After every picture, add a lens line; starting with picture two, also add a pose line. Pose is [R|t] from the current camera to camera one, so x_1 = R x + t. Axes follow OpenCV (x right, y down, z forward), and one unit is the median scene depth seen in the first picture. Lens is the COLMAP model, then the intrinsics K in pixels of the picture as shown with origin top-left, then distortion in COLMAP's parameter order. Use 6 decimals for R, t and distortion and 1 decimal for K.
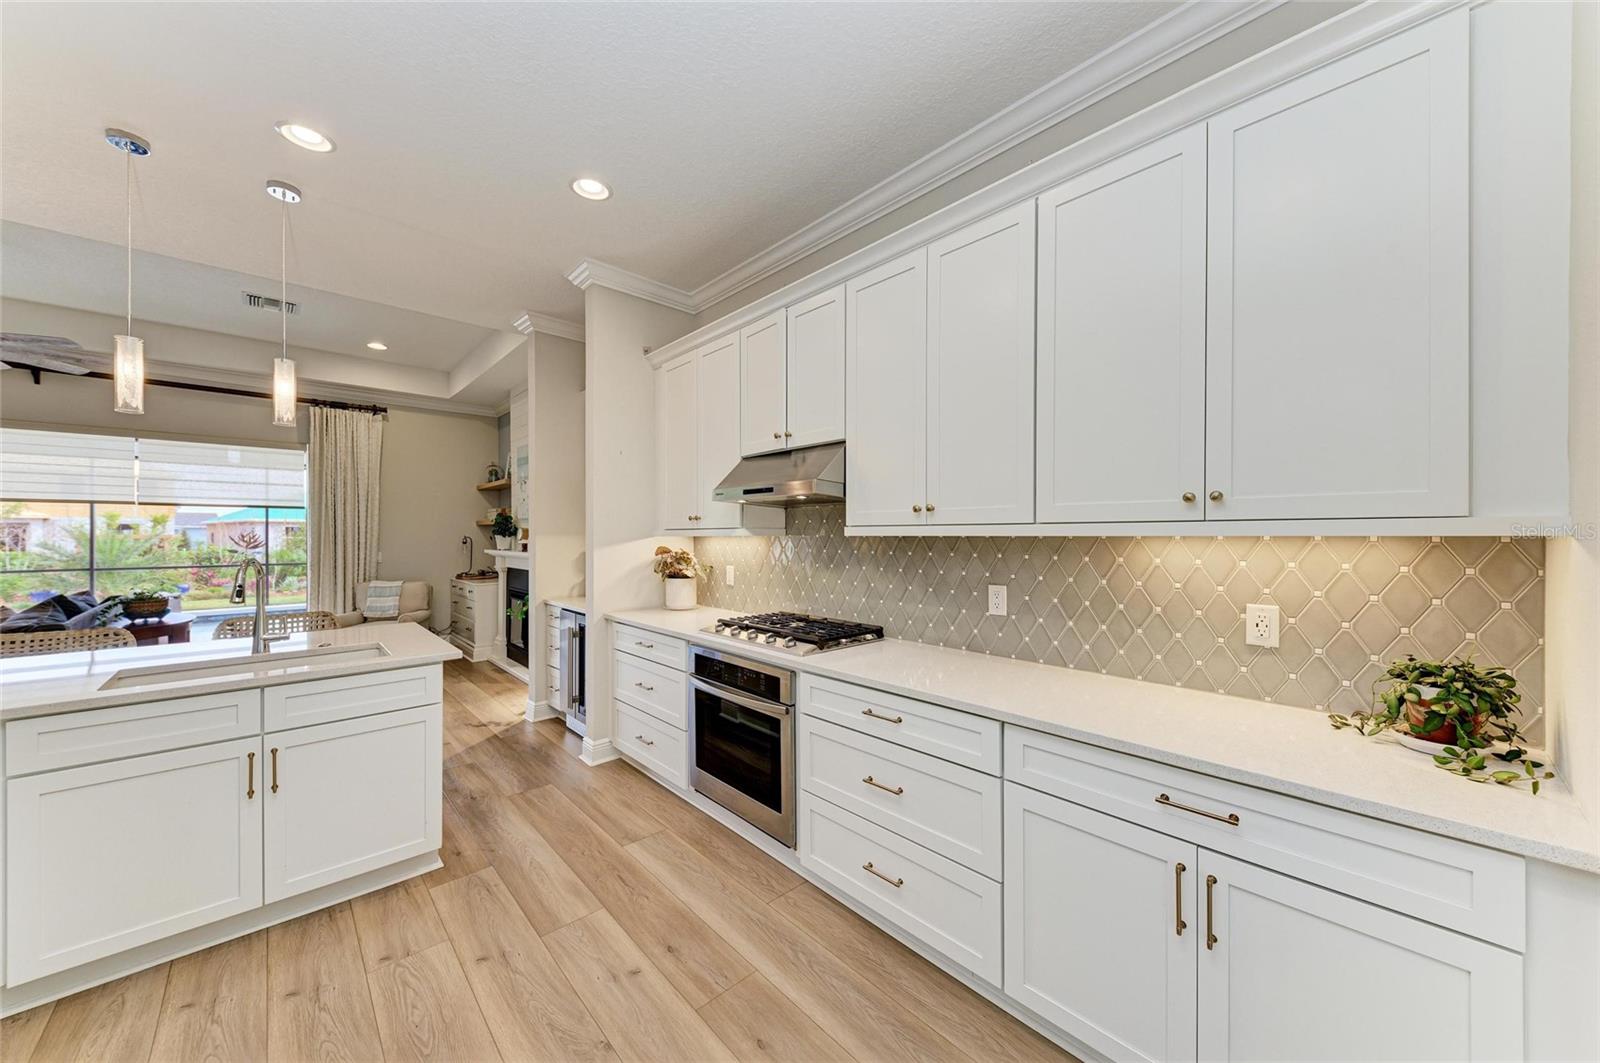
lens RADIAL K [[564.9, 0, 800.6], [0, 564.9, 535.9], [0, 0, 1]] dist [0.016128, -0.005355]
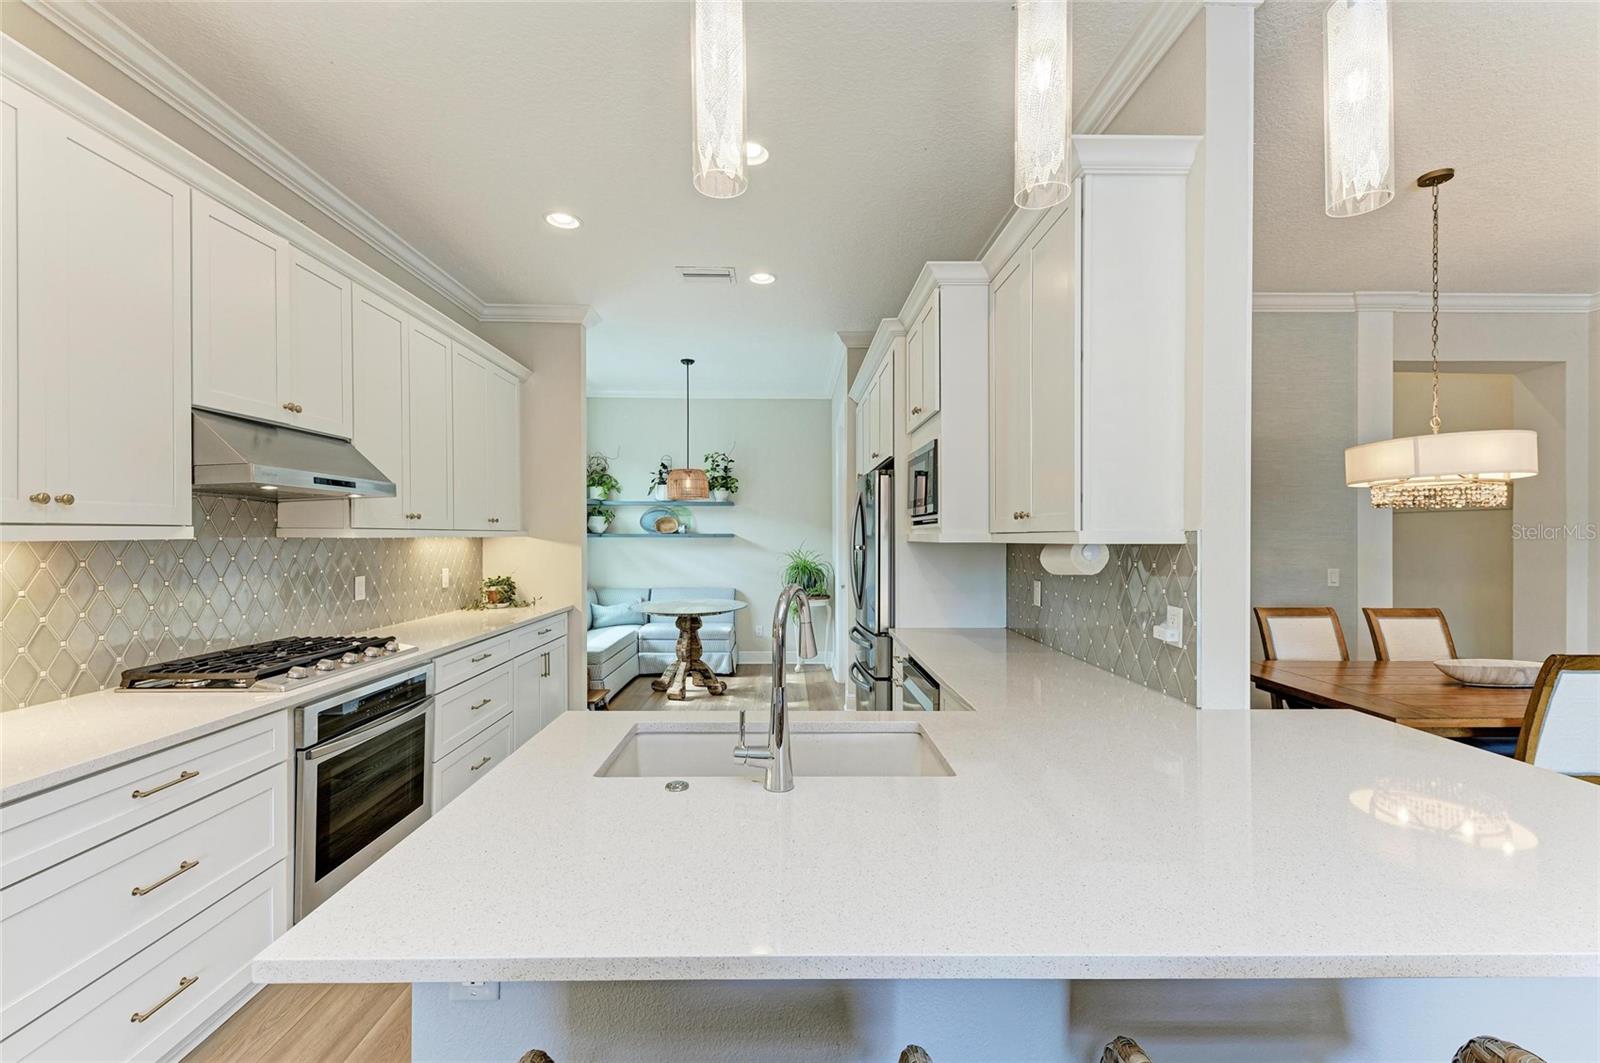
lens RADIAL K [[655.5, 0, 798.3], [0, 655.5, 537.8], [0, 0, 1]] dist [0.020876, -0.009046]
pose [[-0.746894, -0.001838, 0.664941, -1.121045], [0.001588, 0.999988, 0.004548, -0.003542], [-0.664941, 0.004453, -0.746882, 1.193074]]
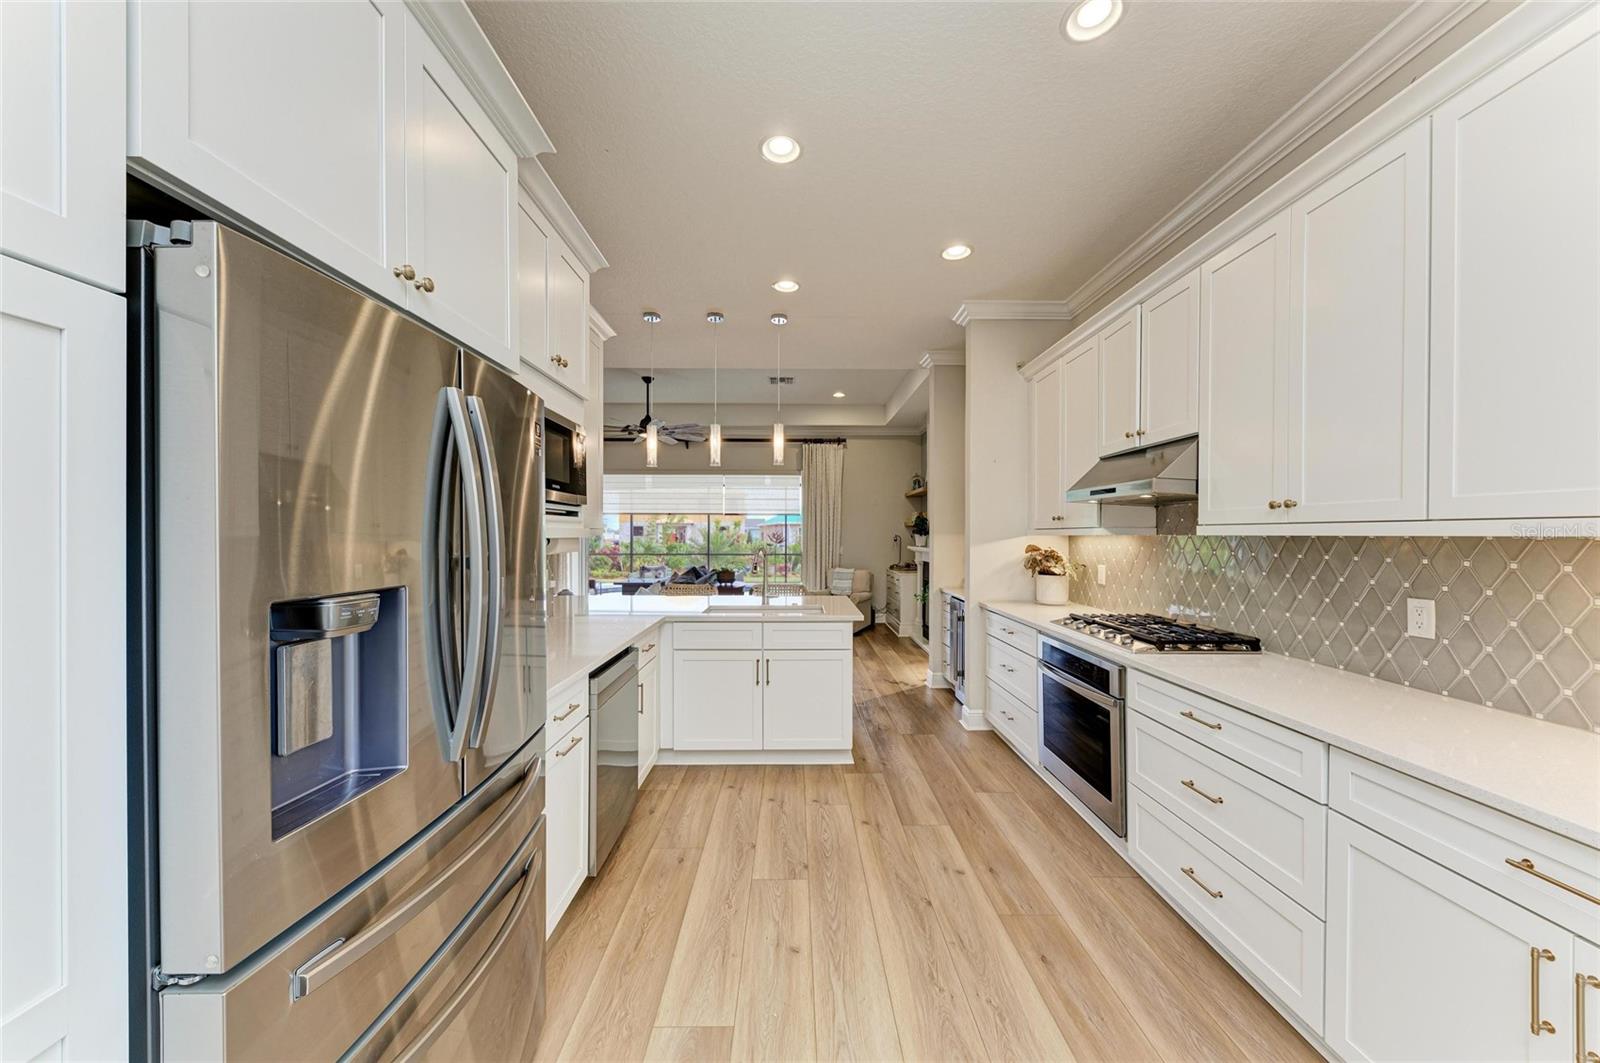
lens RADIAL K [[564.9, 0, 800.6], [0, 564.9, 535.9], [0, 0, 1]] dist [0.016128, -0.005355]
pose [[0.742408, 0.004010, -0.669935, 0.197529], [-0.002972, 0.999992, 0.002692, 0.000158], [0.669941, -0.000008, 0.742414, -0.131157]]
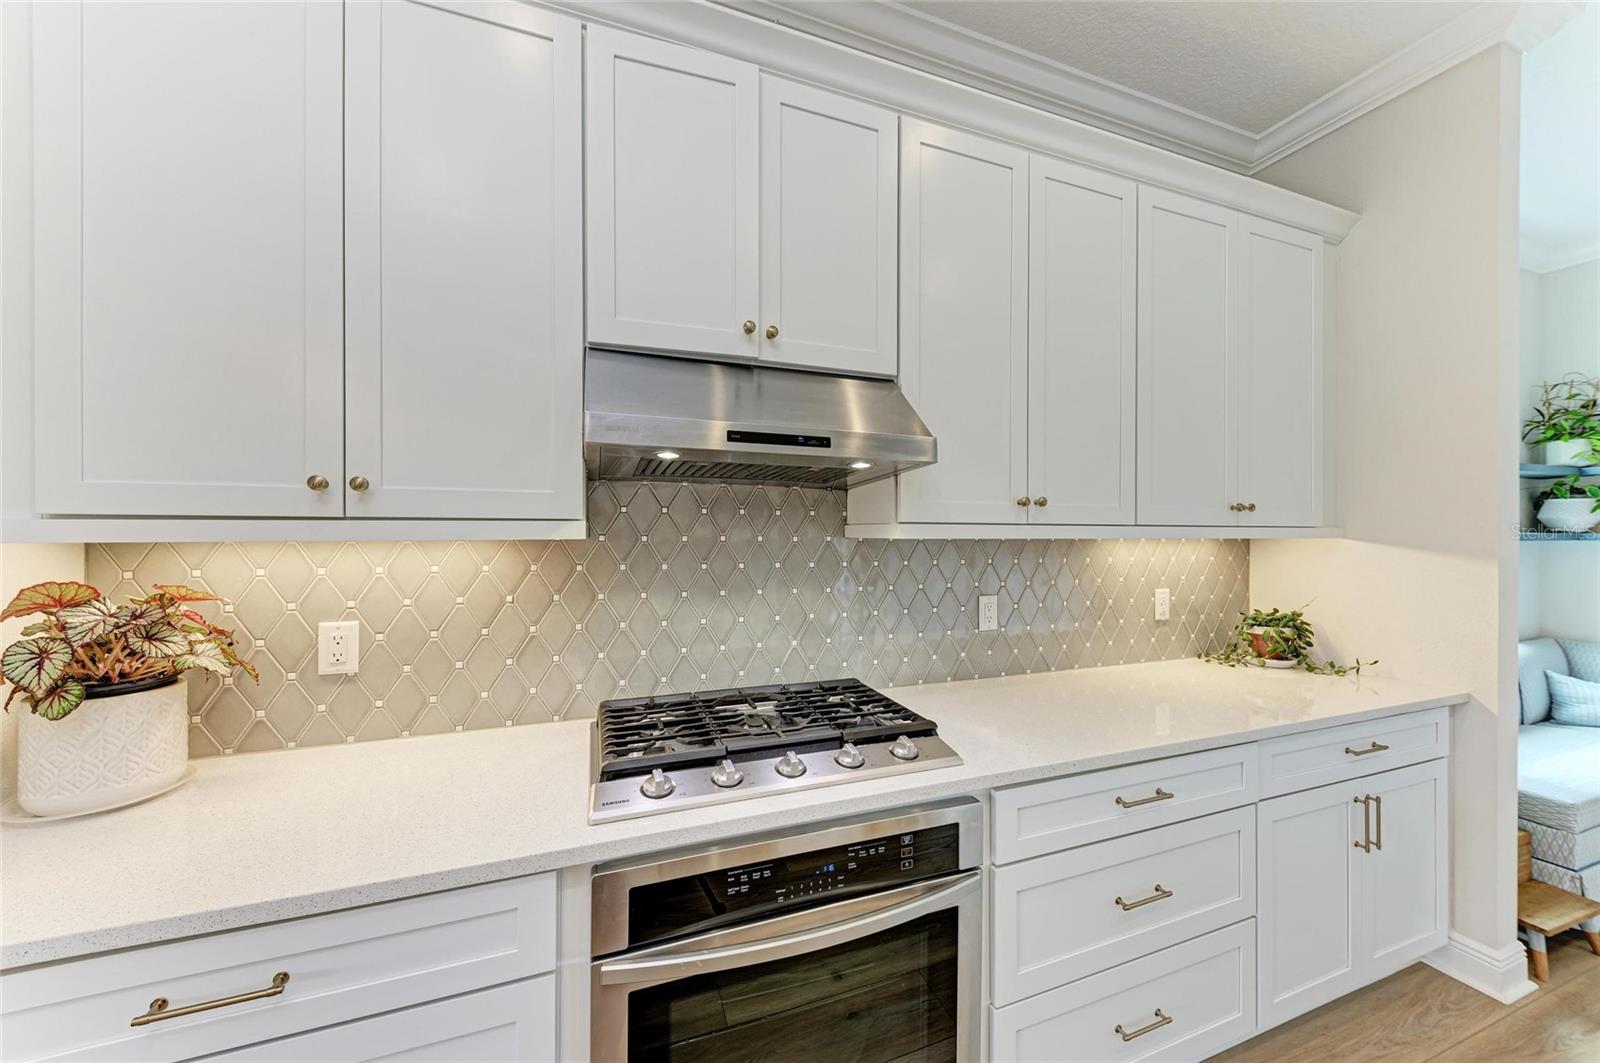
lens RADIAL K [[564.9, 0, 800.6], [0, 564.9, 535.9], [0, 0, 1]] dist [0.016128, -0.005355]
pose [[0.382695, 0.000241, 0.923875, -0.454738], [-0.000479, 1.000000, -0.000063, -0.002401], [-0.923874, -0.000419, 0.382696, 0.769238]]
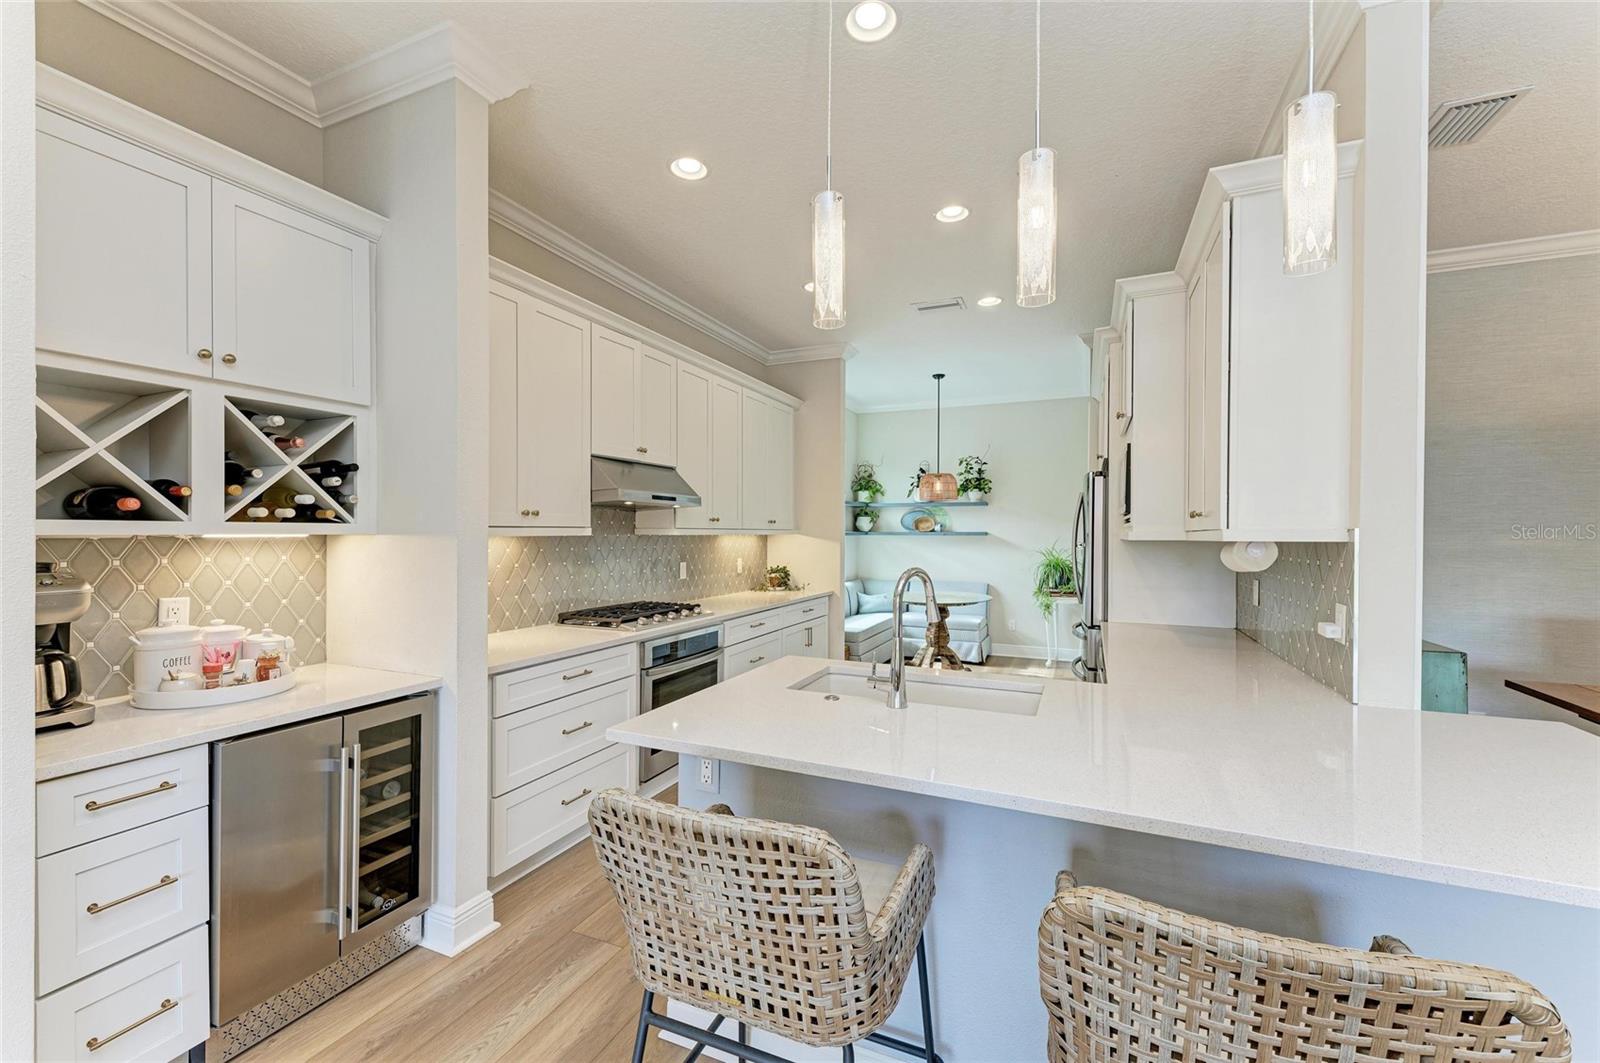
lens RADIAL K [[645.8, 0, 807.5], [0, 645.8, 533.8], [0, 0, 1]] dist [0.018501, -0.008761]
pose [[-0.407179, -0.000185, 0.913348, -1.377969], [0.001020, 0.999999, 0.000657, -0.003128], [-0.913348, 0.001199, -0.407178, 1.211106]]
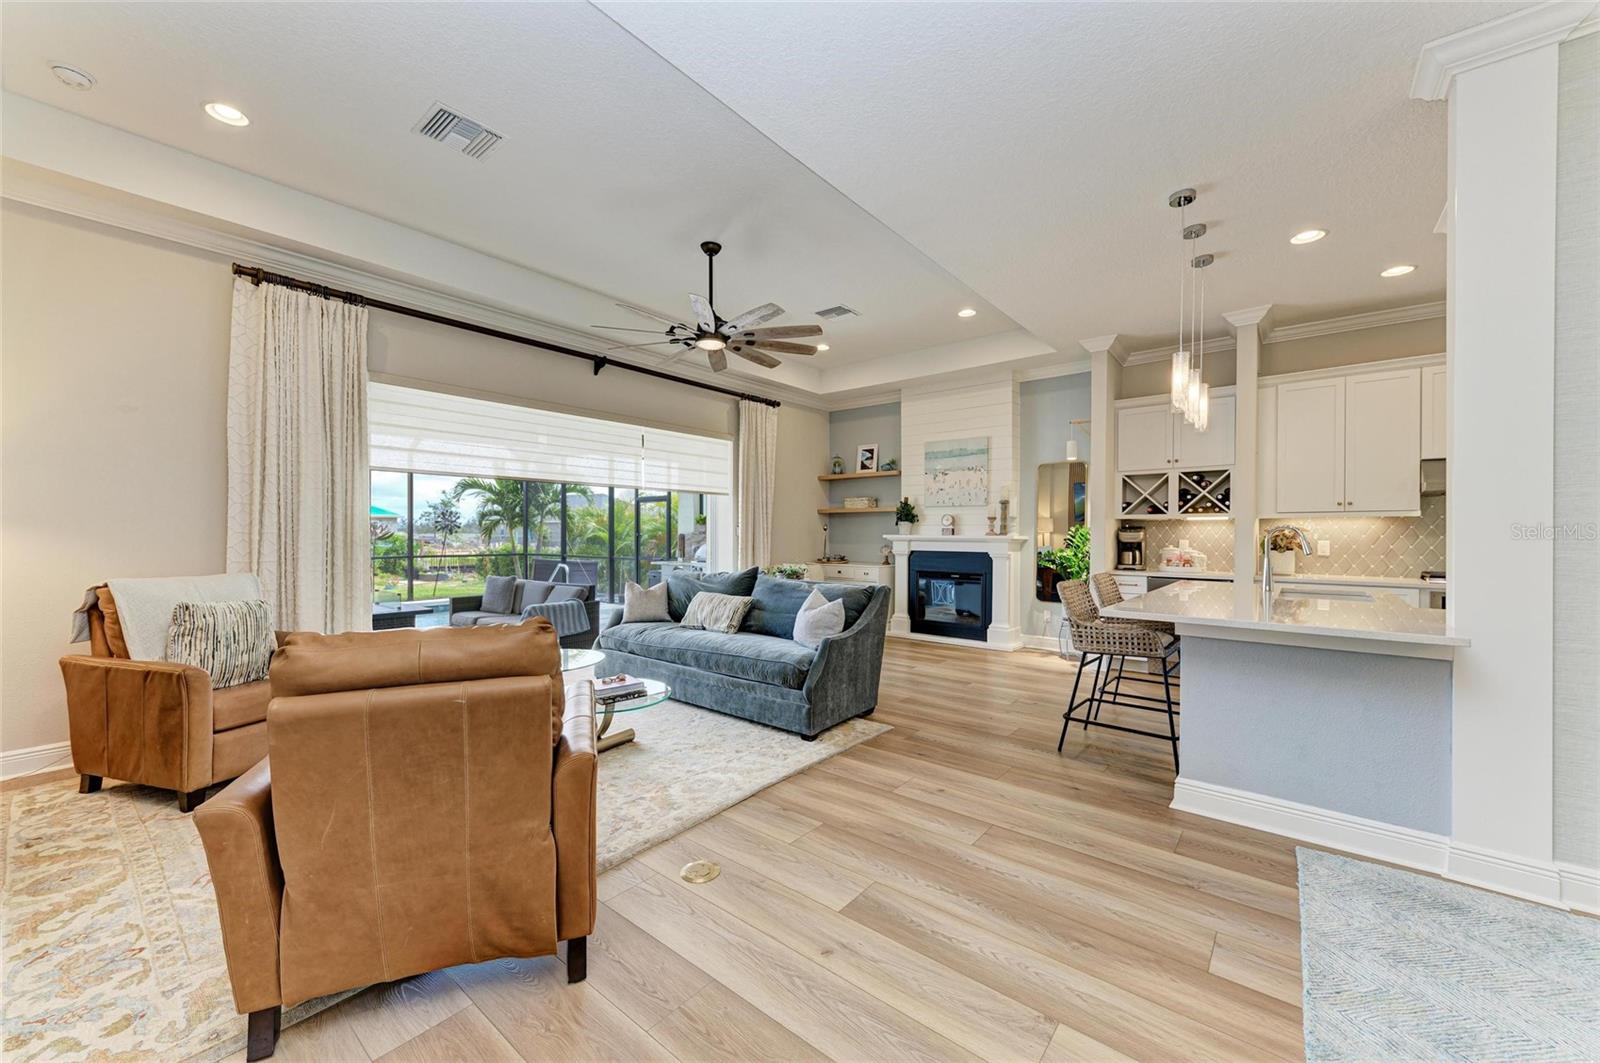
lens RADIAL K [[612.9, 0, 800.9], [0, 612.9, 536.6], [0, 0, 1]] dist [0.022293, -0.007355]
pose [[0.990946, 0.002298, 0.134244, -1.975692], [-0.002726, 0.999992, 0.003003, 0.055305], [-0.134236, -0.003342, 0.990944, -0.335529]]
